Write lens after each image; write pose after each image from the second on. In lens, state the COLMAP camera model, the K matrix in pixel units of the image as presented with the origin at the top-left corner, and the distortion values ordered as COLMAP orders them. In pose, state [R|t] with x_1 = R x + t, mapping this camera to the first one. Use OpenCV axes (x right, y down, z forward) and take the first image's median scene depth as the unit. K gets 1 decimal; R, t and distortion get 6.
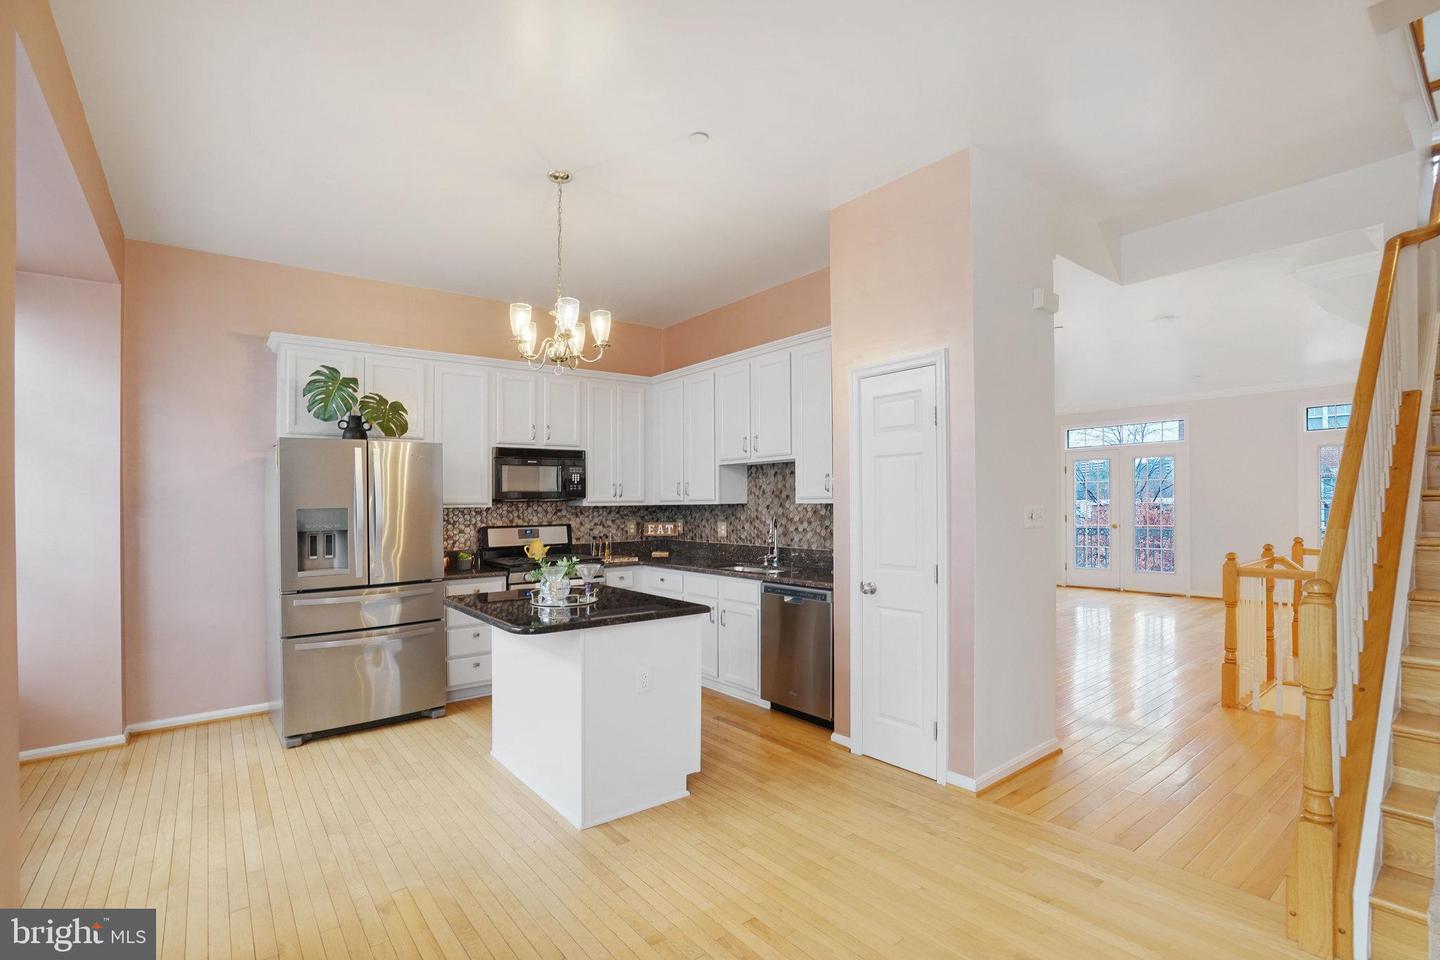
lens RADIAL K [[682.8, 0, 738.4], [0, 682.8, 478.8], [0, 0, 1]] dist [-0.040390, 0.000273]
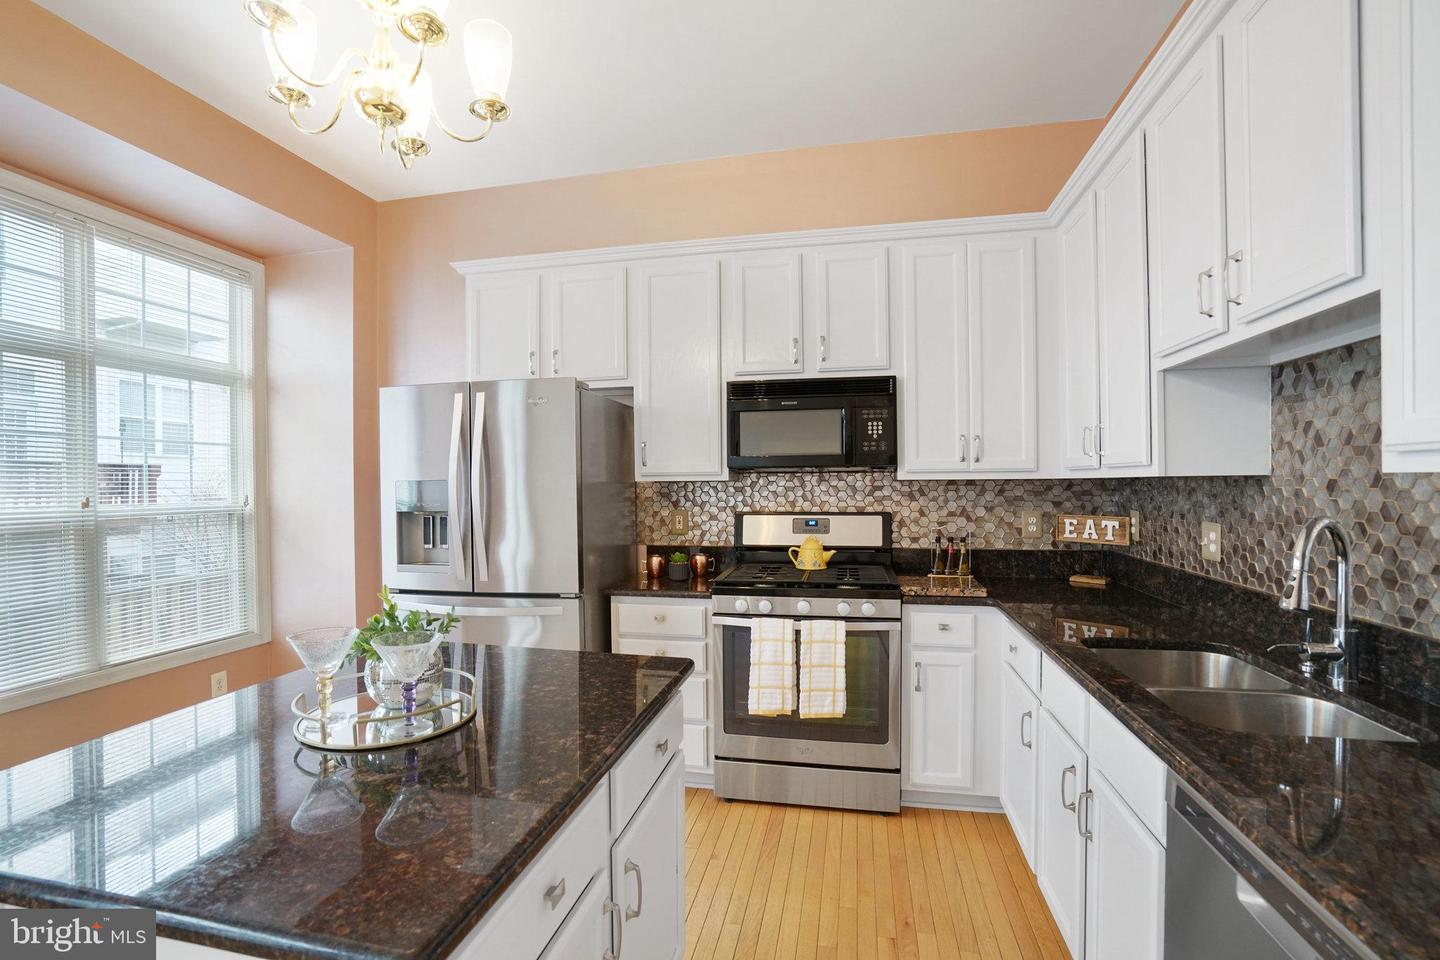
lens RADIAL K [[674.0, 0, 720.0], [0, 674.0, 480.0], [0, 0, 1]] dist [-0.046625, 0.010080]
pose [[0.619837, 0.005792, -0.784709, 0.103873], [0.025460, 0.999298, 0.027486, 0.022675], [0.784318, -0.037016, 0.619254, 0.578156]]
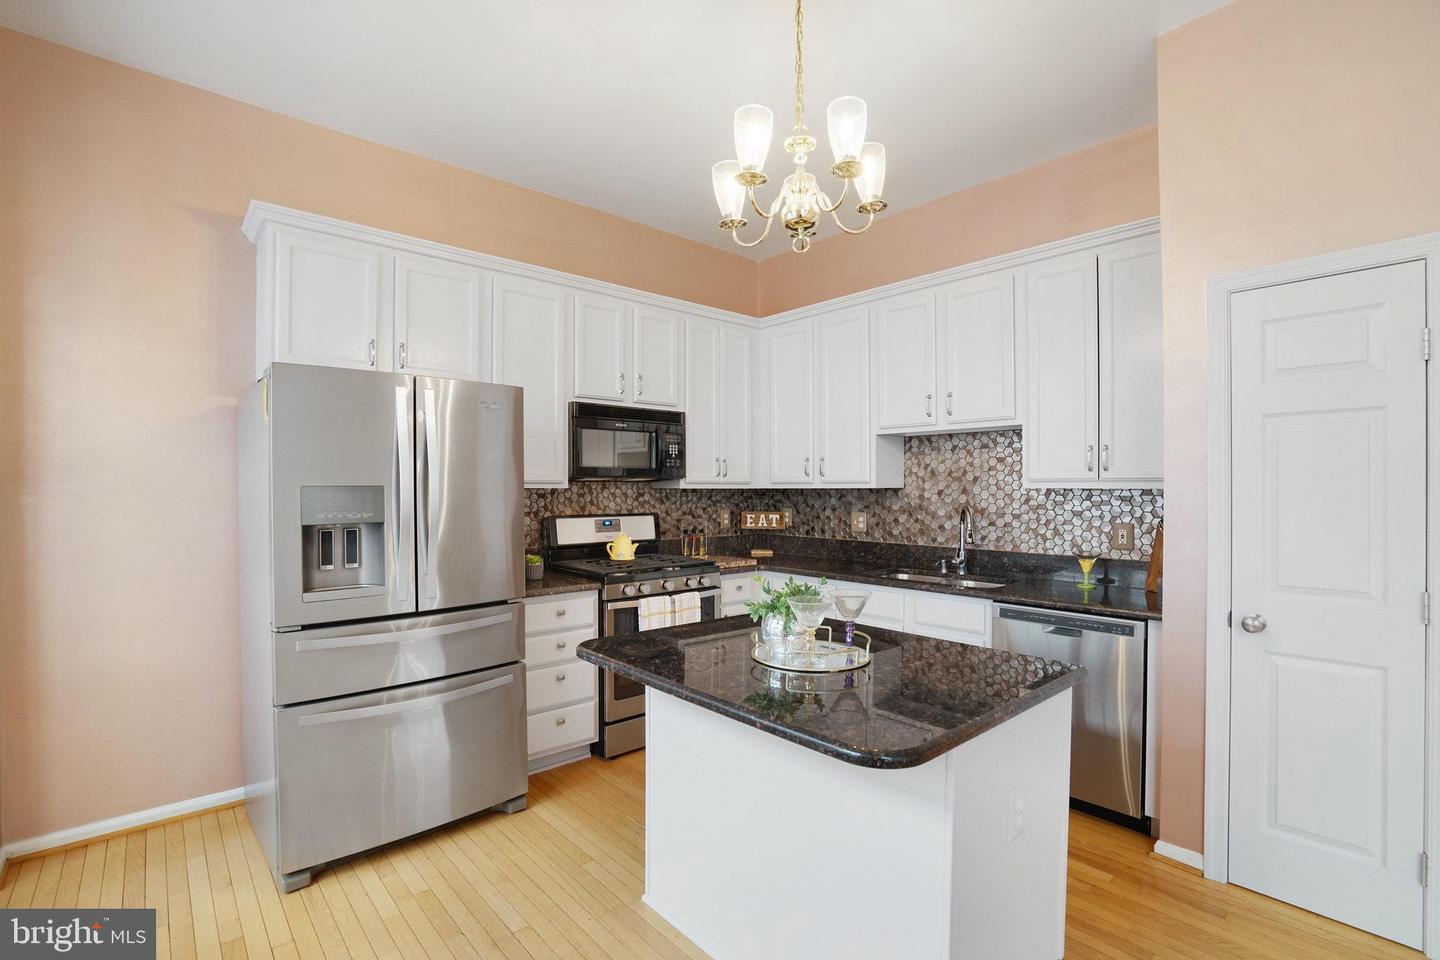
lens RADIAL K [[674.0, 0, 720.0], [0, 674.0, 480.0], [0, 0, 1]] dist [-0.046625, 0.010080]
pose [[0.998916, 0.013915, 0.044417, -0.223234], [-0.014891, 0.999653, 0.021708, 0.014982], [-0.044100, -0.022346, 0.998777, 0.284563]]
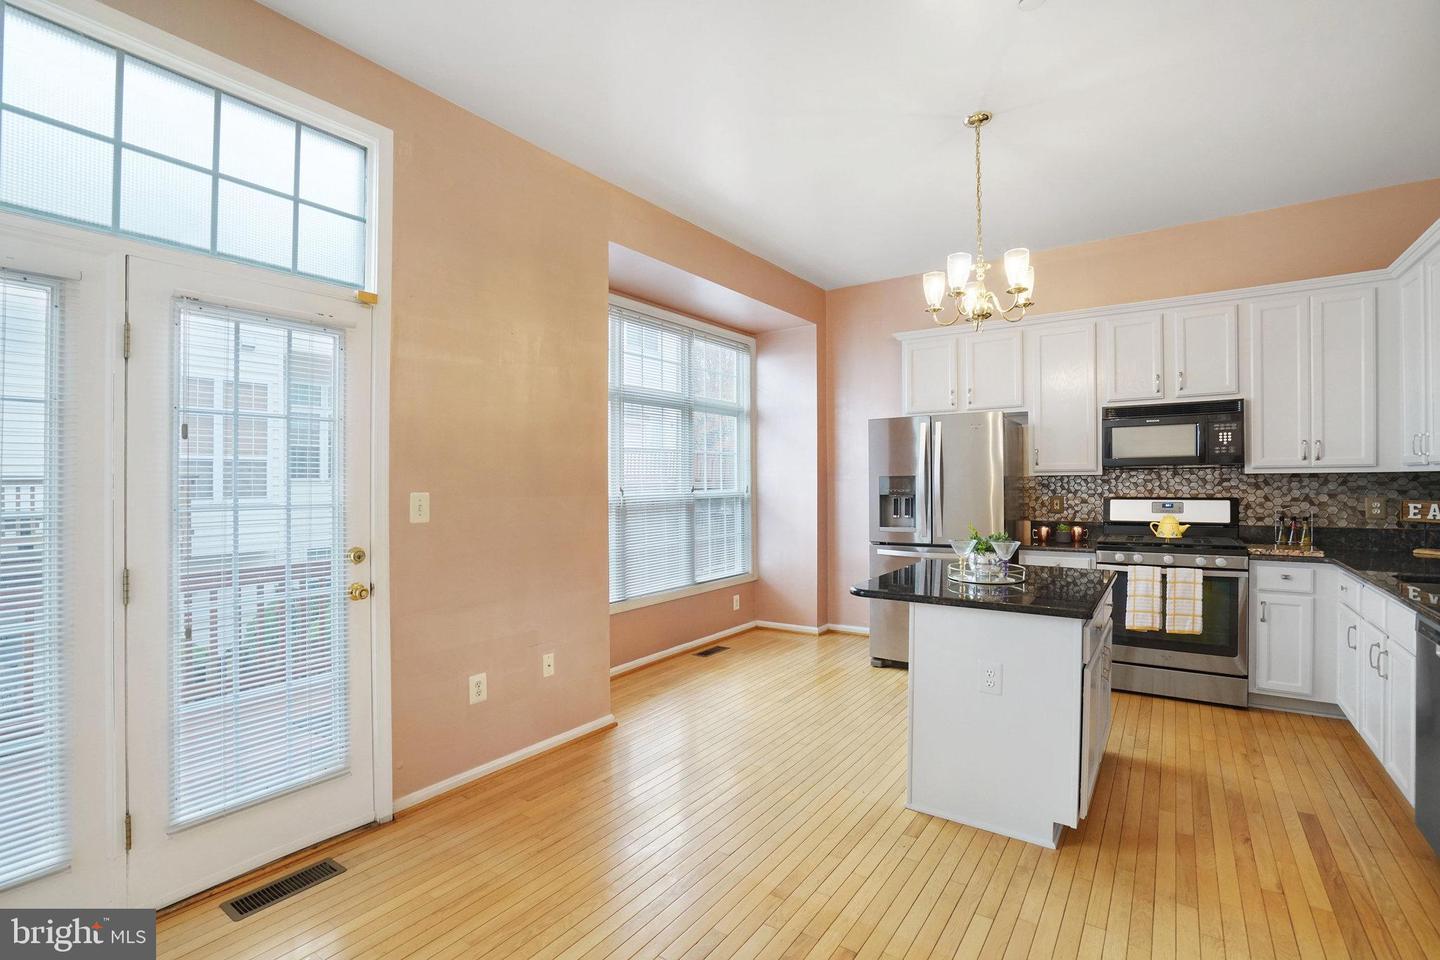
lens RADIAL K [[680.7, 0, 703.8], [0, 680.7, 483.4], [0, 0, 1]] dist [-0.041620, 0.019209]
pose [[0.255054, 0.014865, -0.966812, 0.329519], [0.039991, 0.998864, 0.025907, 0.008824], [0.966099, -0.045271, 0.254170, 0.259075]]
